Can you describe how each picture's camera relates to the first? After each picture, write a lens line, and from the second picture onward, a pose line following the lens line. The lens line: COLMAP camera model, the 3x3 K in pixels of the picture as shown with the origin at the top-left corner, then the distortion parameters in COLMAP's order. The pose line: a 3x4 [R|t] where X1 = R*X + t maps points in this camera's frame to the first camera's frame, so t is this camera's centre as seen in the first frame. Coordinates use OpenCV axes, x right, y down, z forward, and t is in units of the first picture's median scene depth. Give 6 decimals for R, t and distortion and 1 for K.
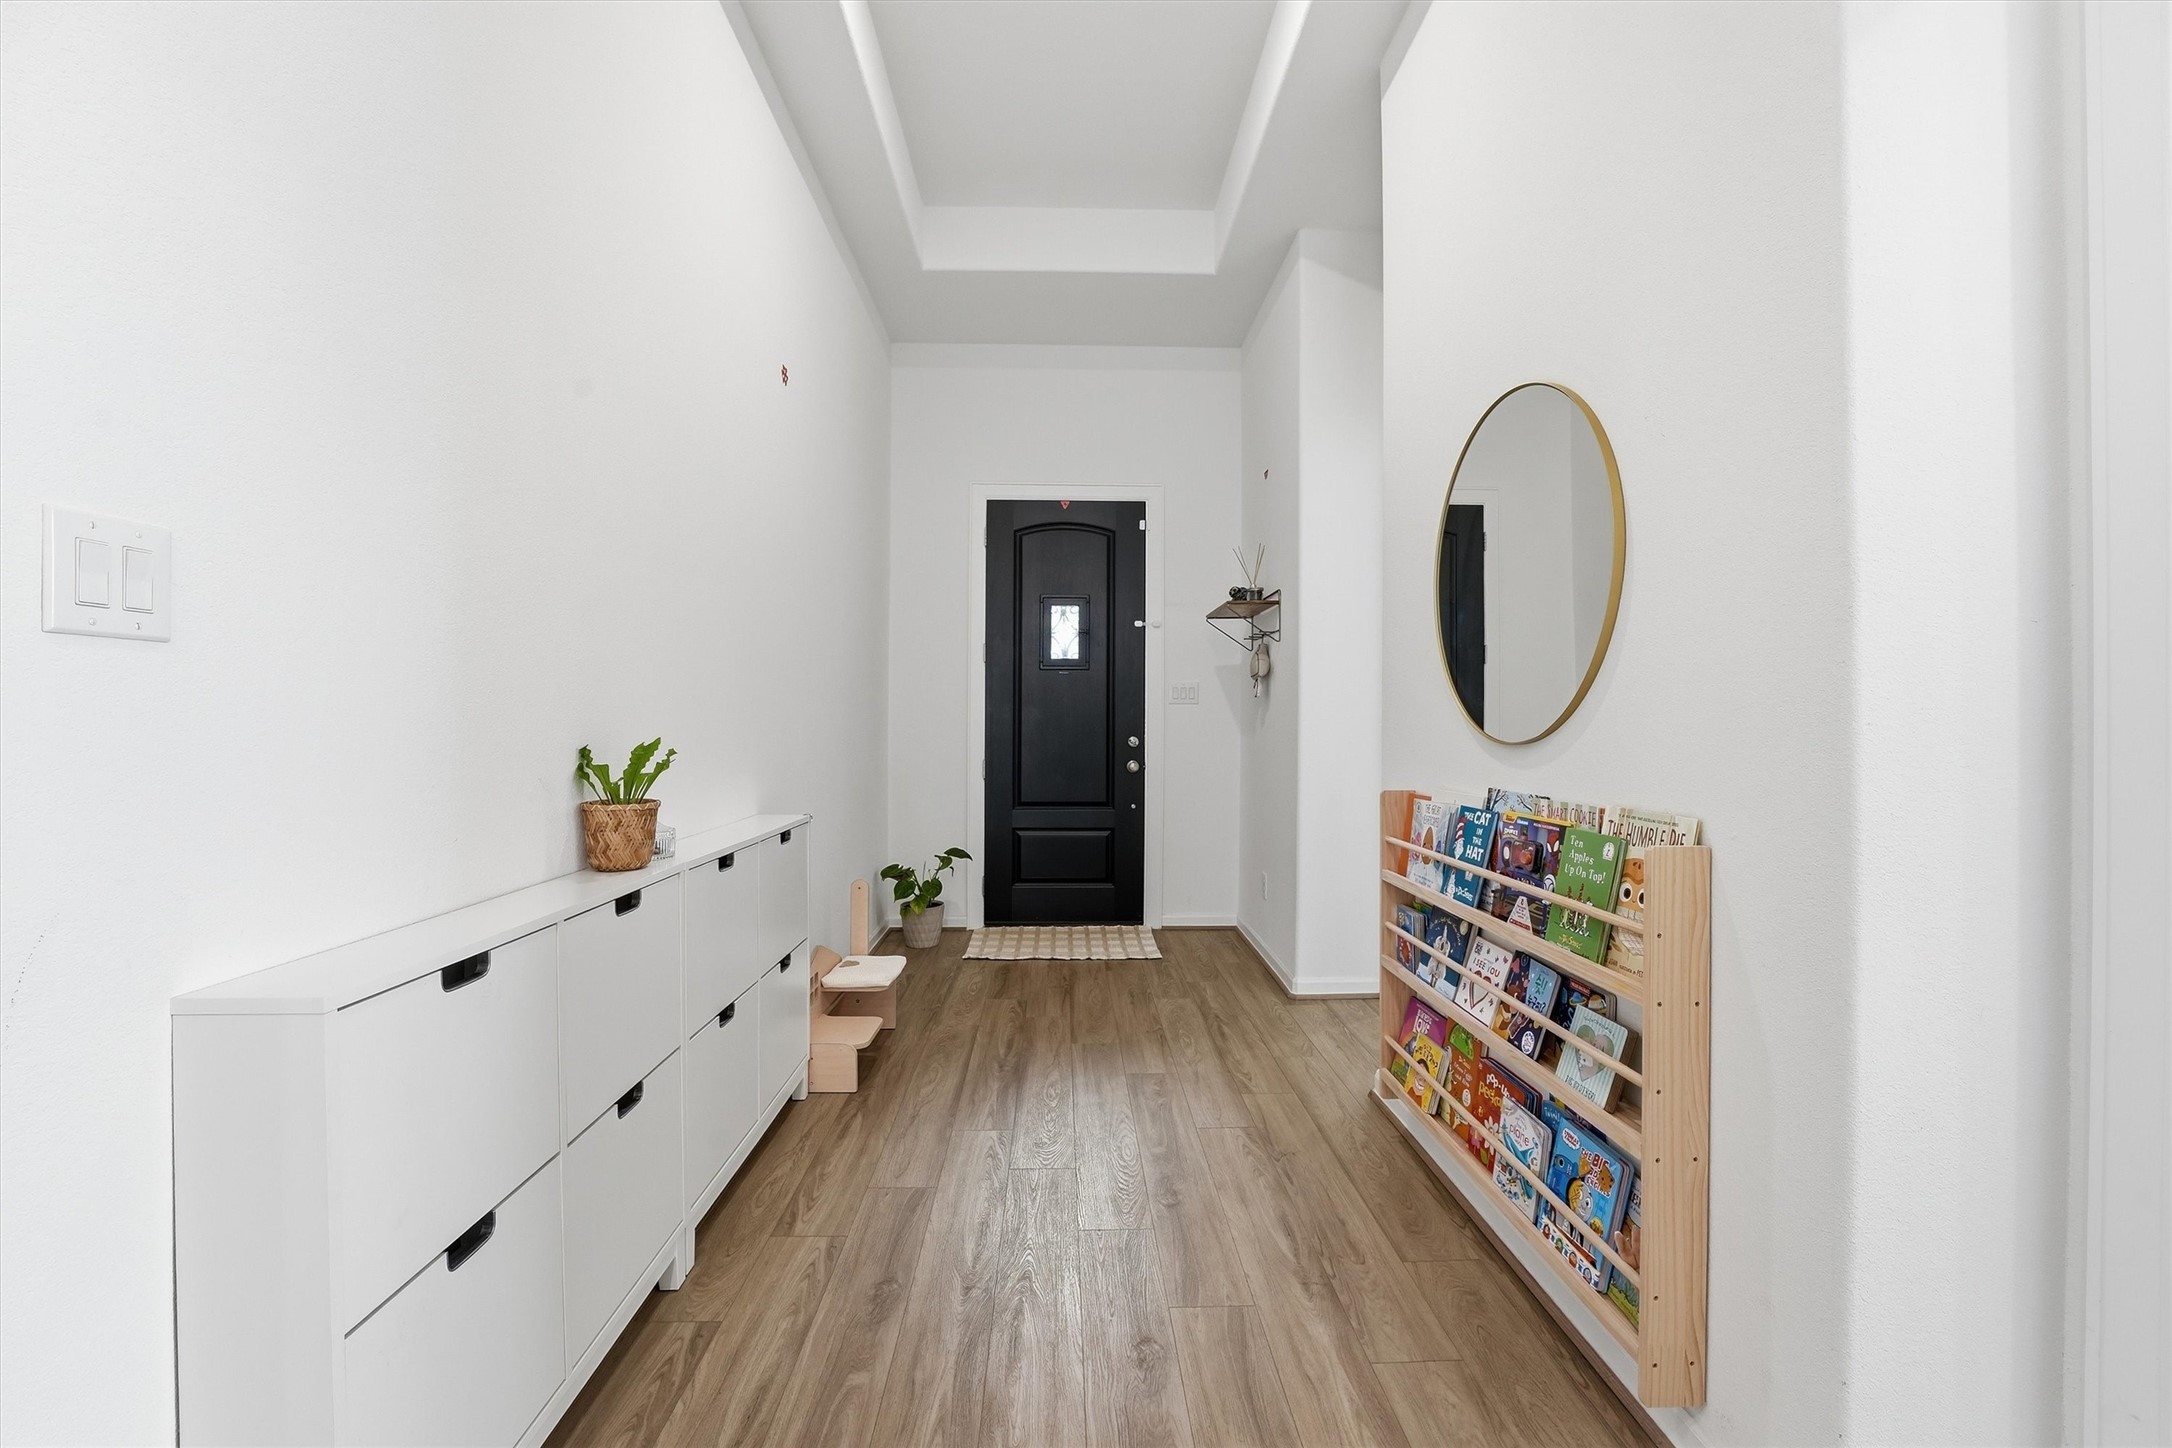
lens RADIAL K [[883.5, 0, 1085.7], [0, 883.5, 720.1], [0, 0, 1]] dist [-0.000821, 0.000082]
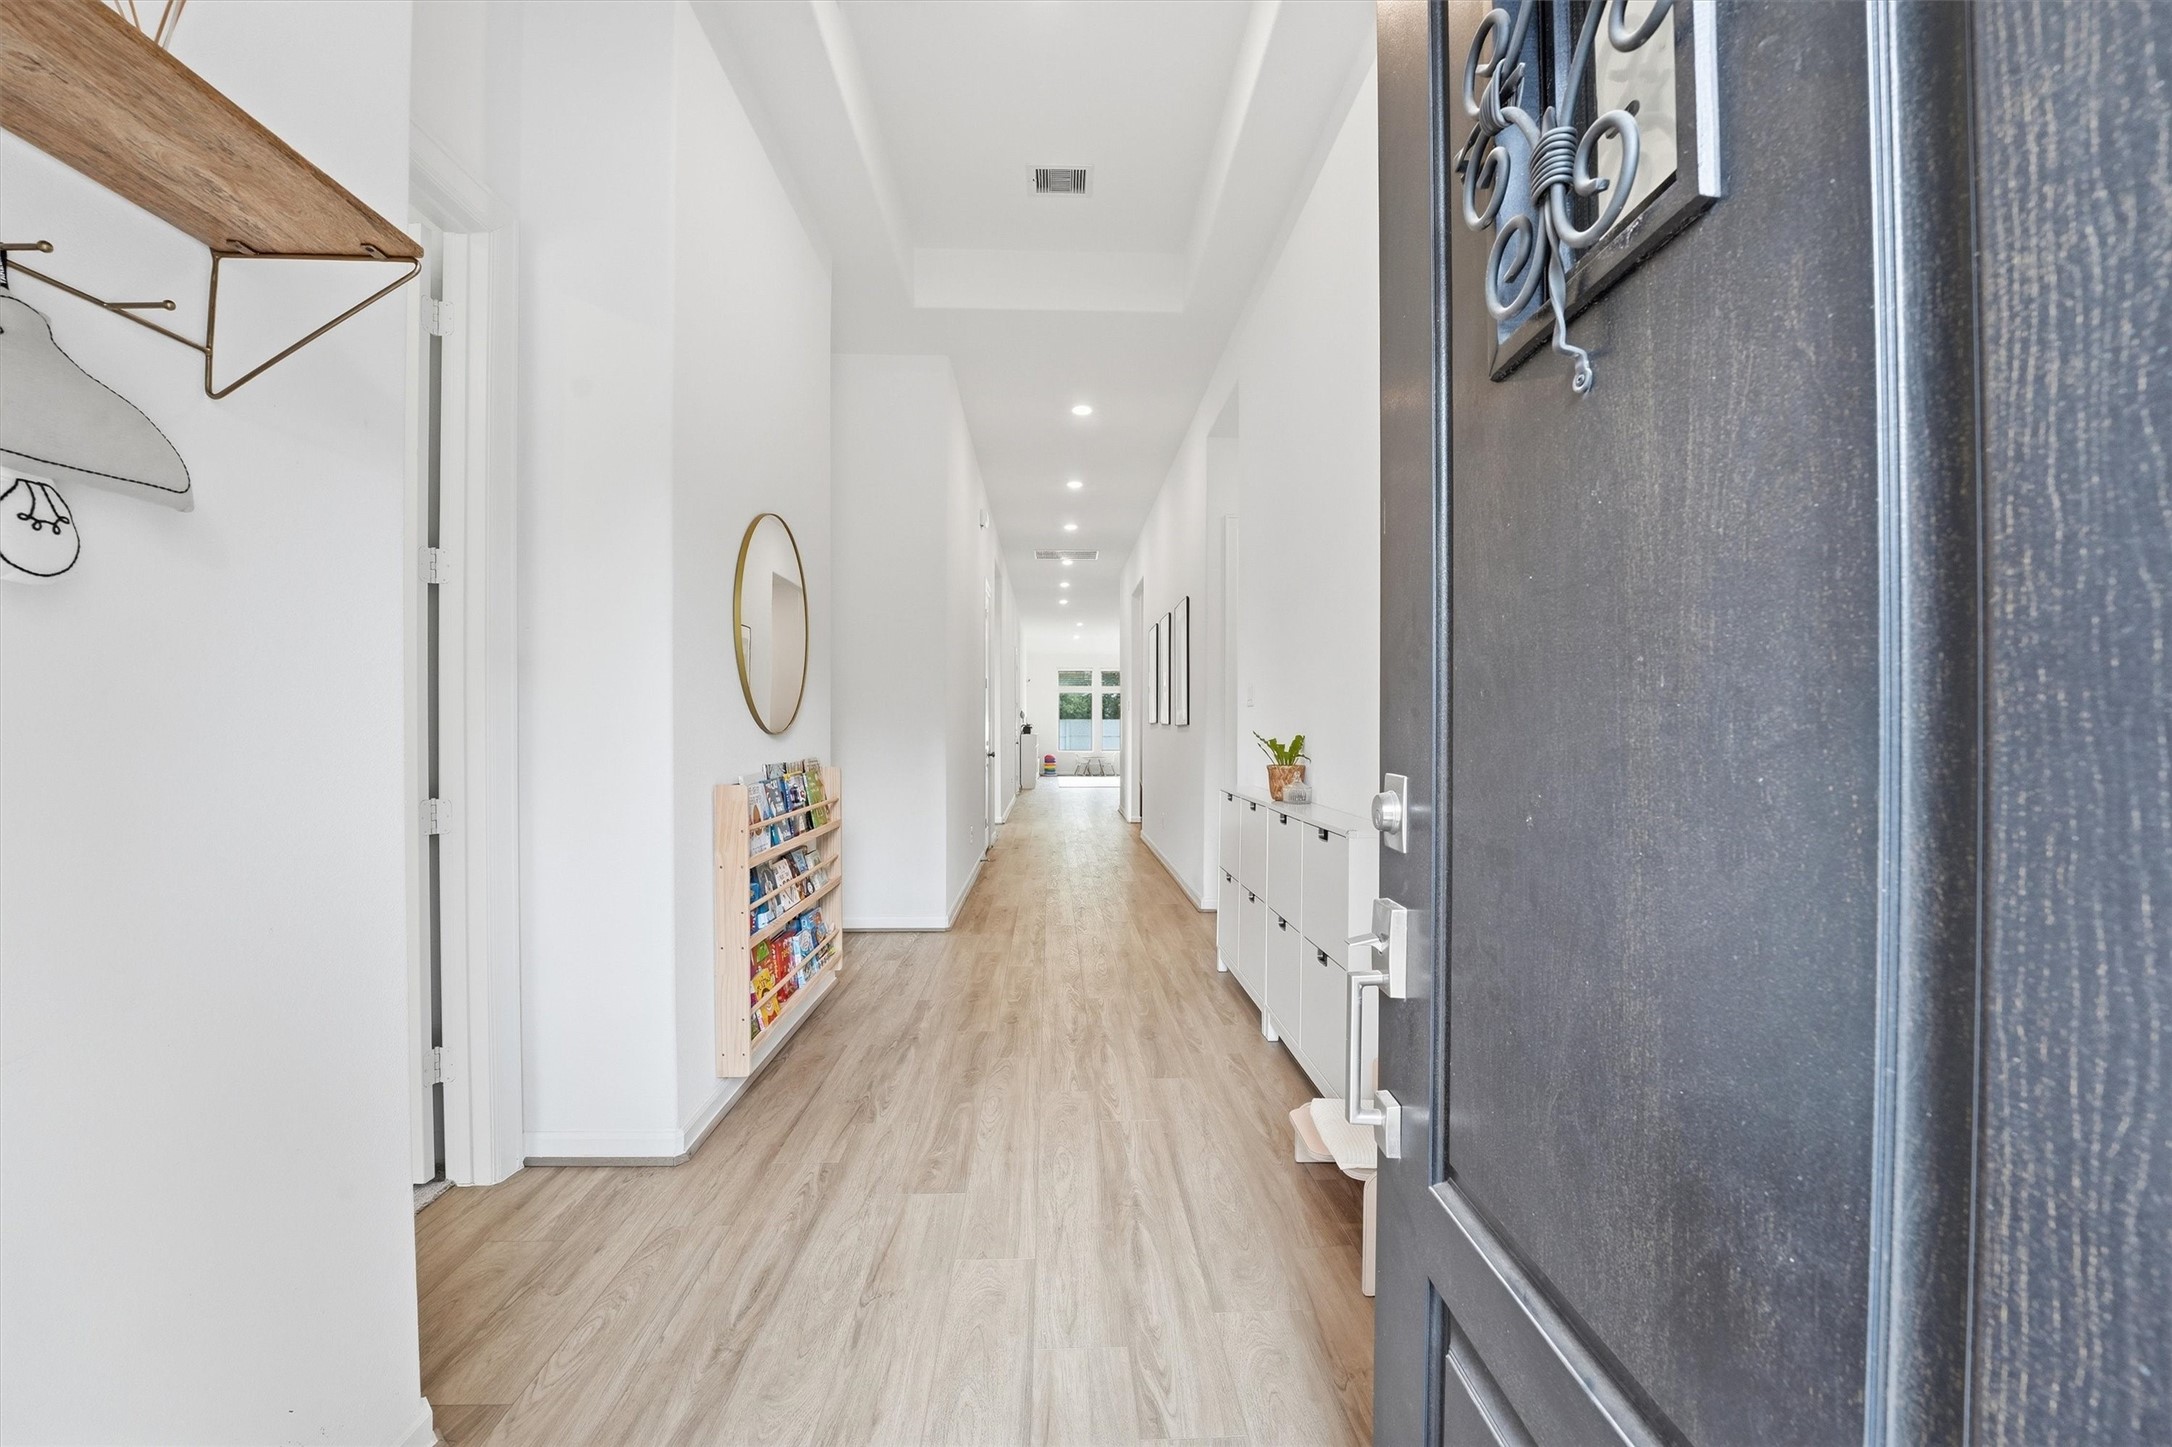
lens RADIAL K [[883.5, 0, 1088.3], [0, 883.5, 726.1], [0, 0, 1]] dist [-0.000821, 0.000082]
pose [[-0.999899, -0.003309, -0.013803, -0.063563], [-0.003291, 0.999994, -0.001289, 0.011755], [0.013808, -0.001244, -0.999904, 2.428432]]
